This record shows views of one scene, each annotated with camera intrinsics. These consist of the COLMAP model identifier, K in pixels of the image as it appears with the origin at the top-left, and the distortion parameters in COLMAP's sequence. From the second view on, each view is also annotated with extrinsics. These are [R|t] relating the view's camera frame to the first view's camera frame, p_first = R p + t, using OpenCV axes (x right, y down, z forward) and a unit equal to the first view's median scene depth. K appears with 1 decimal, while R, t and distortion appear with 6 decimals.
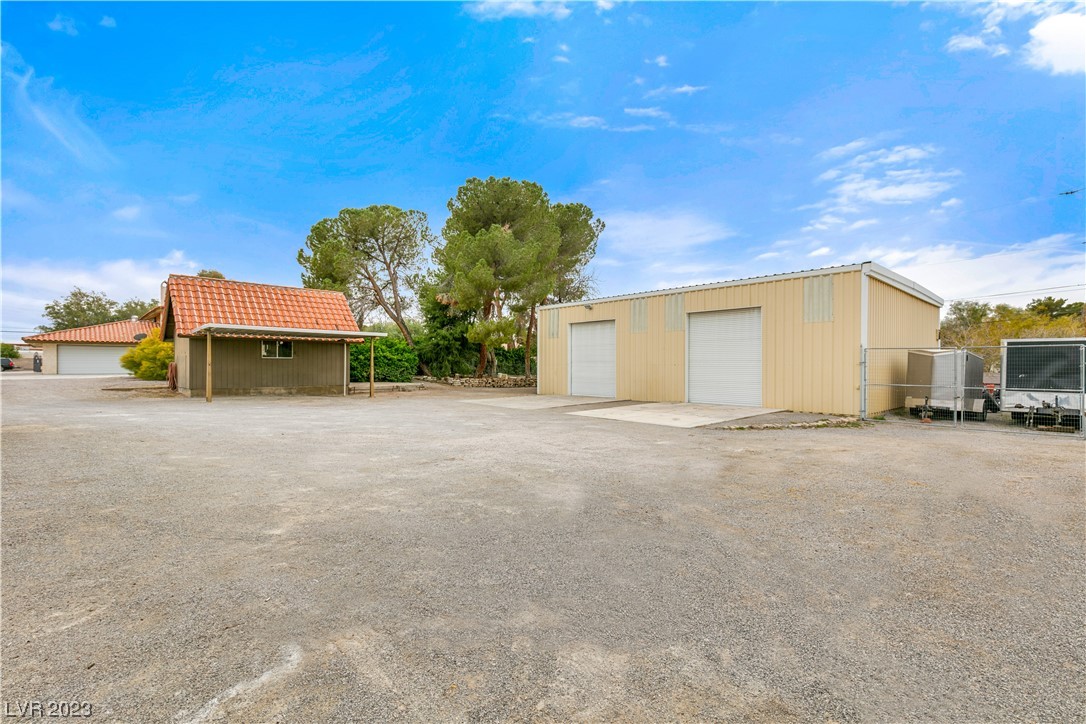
lens RADIAL K [[476.7, 0, 543.0], [0, 476.7, 362.0], [0, 0, 1]] dist [0.000038, 0.000272]
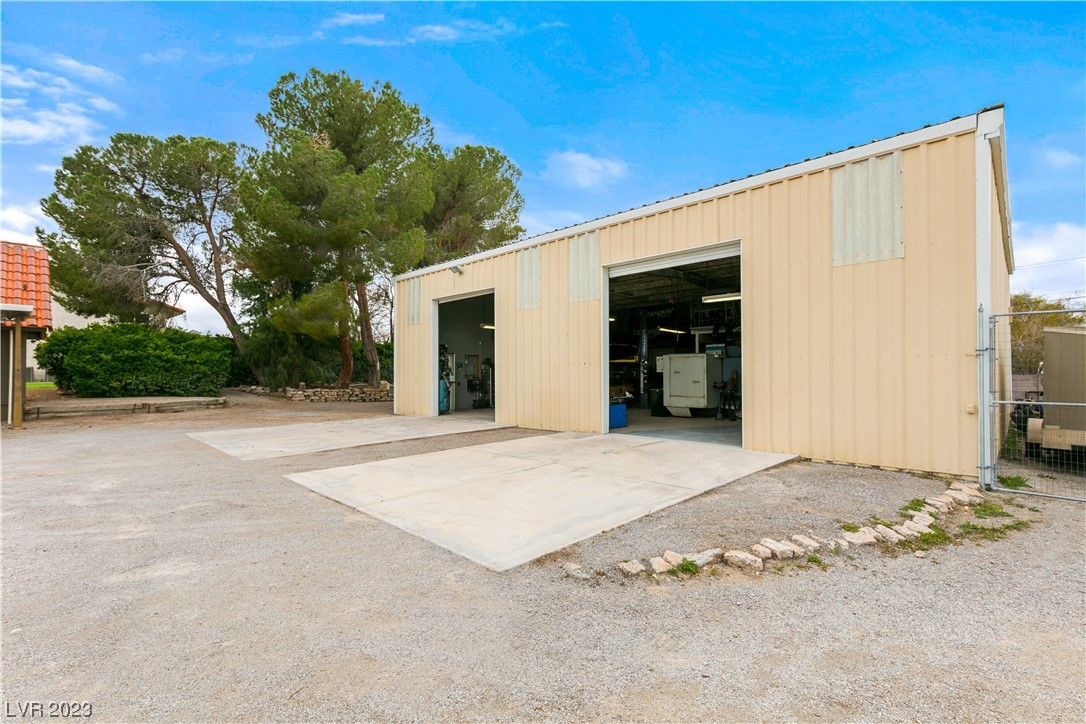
lens RADIAL K [[492.1, 0, 543.0], [0, 492.1, 362.0], [0, 0, 1]] dist [-0.000115, 0.000036]
pose [[0.998142, -0.002714, 0.060874, 0.152976], [0.003713, 0.999860, -0.016295, 0.010057], [-0.060822, 0.016490, 0.998012, 0.348332]]
